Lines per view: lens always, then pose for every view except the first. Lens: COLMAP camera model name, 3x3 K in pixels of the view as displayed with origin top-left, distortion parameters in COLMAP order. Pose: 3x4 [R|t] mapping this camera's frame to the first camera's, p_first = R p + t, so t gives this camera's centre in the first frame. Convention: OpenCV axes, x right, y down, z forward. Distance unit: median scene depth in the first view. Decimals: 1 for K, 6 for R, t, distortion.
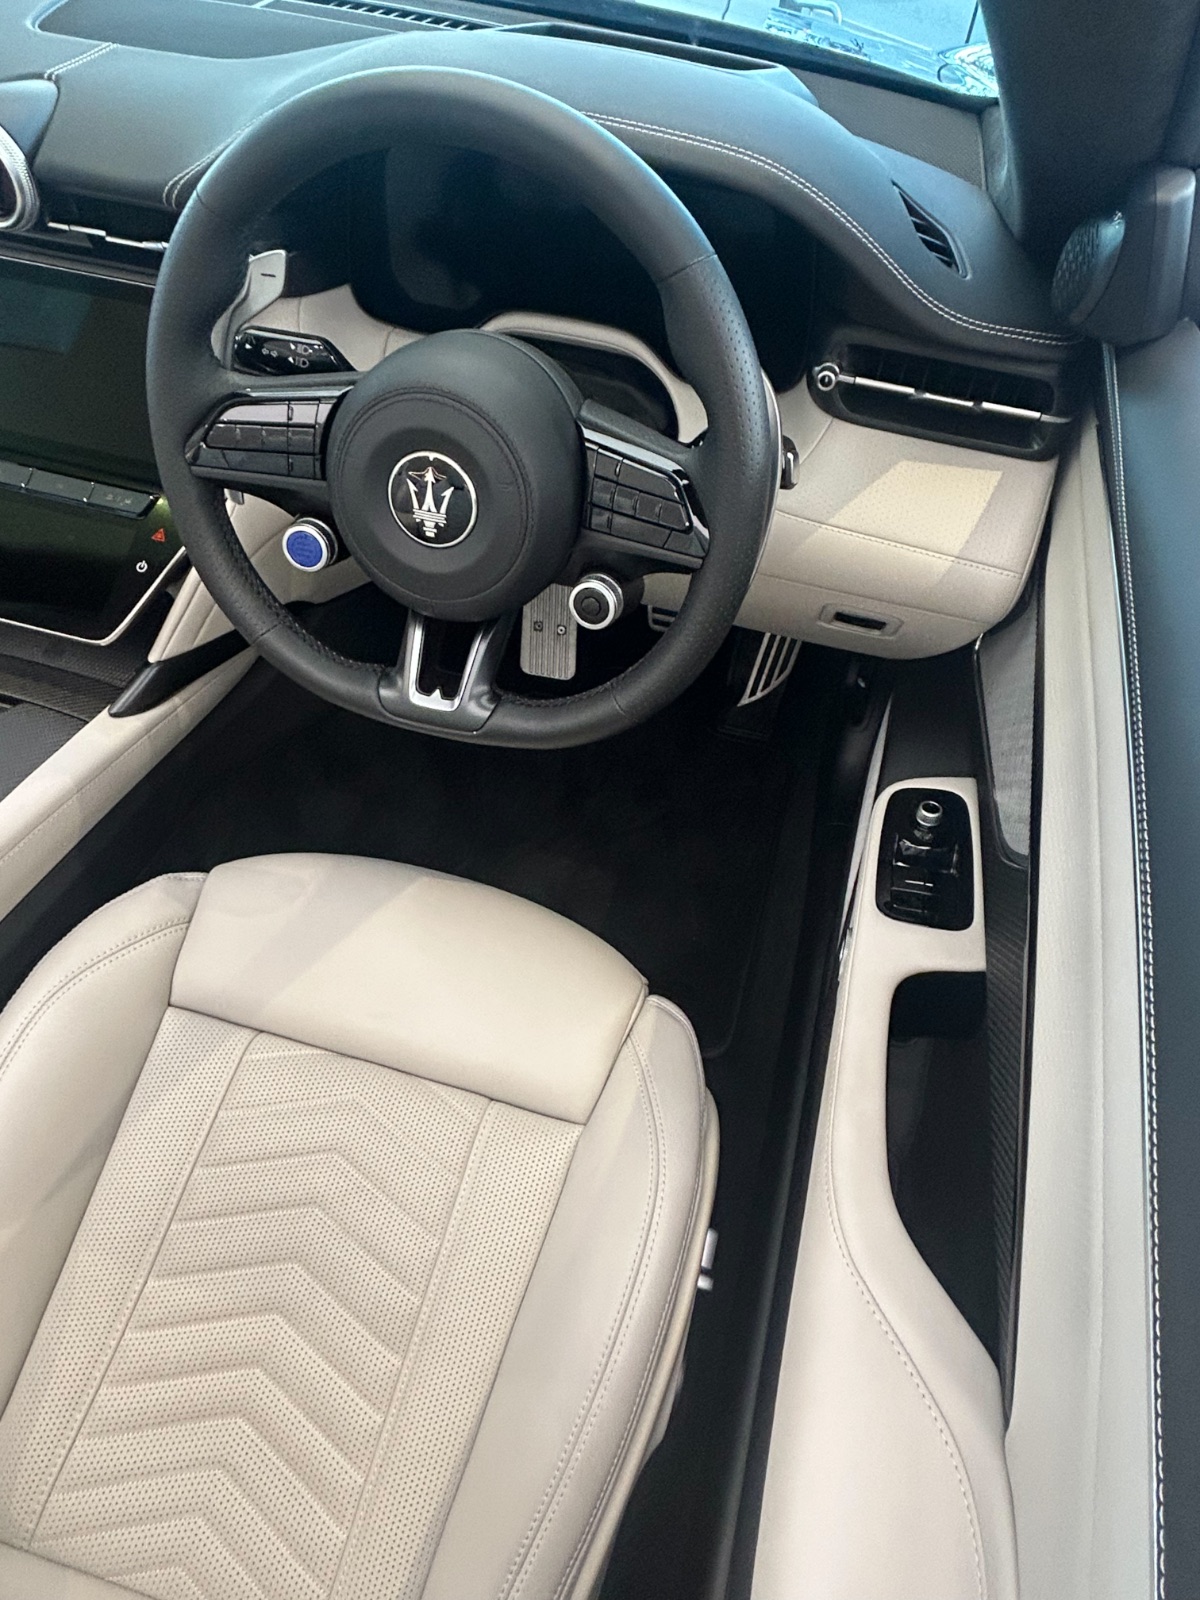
lens RADIAL K [[942.8, 0, 608.8], [0, 942.8, 791.0], [0, 0, 1]] dist [0.003271, -0.006427]
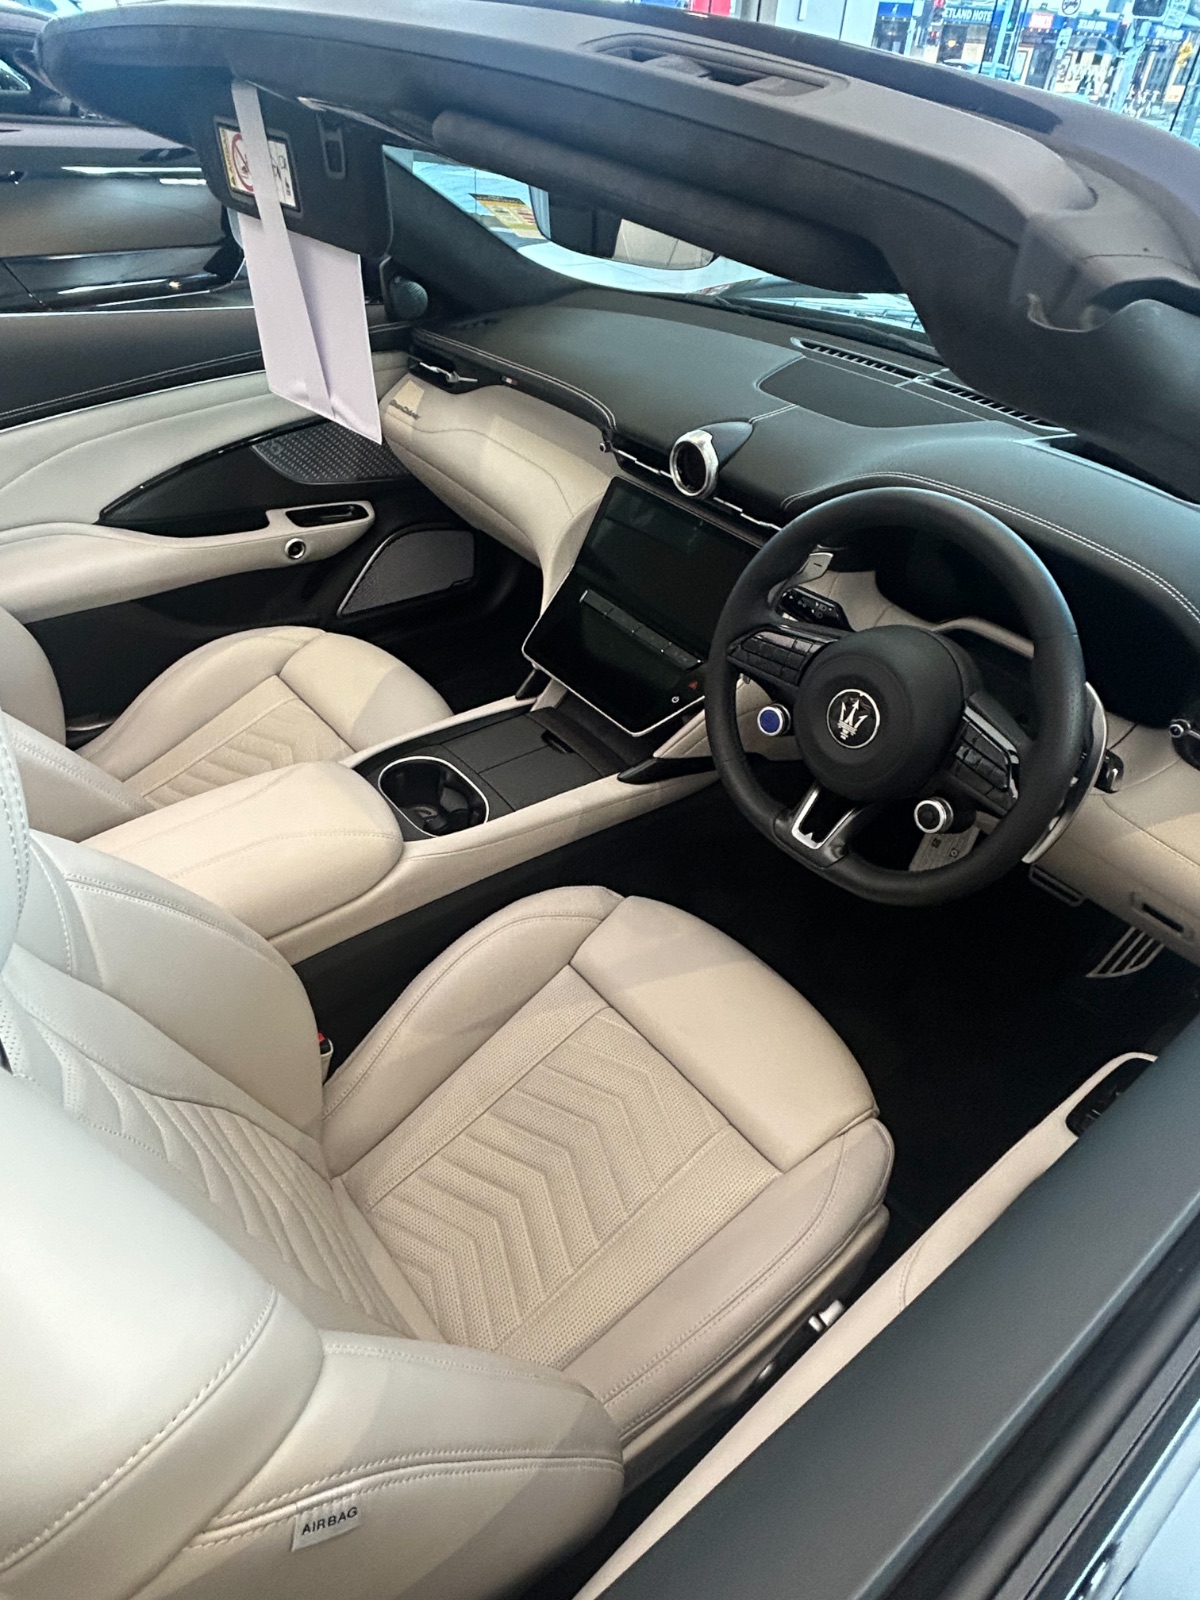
lens RADIAL K [[942.8, 0, 608.8], [0, 942.8, 791.0], [0, 0, 1]] dist [0.003271, -0.006427]
pose [[0.823280, 0.345118, -0.450670, 0.193981], [-0.427749, 0.899113, -0.092877, 0.103148], [0.373150, 0.269238, 0.887846, -0.440425]]
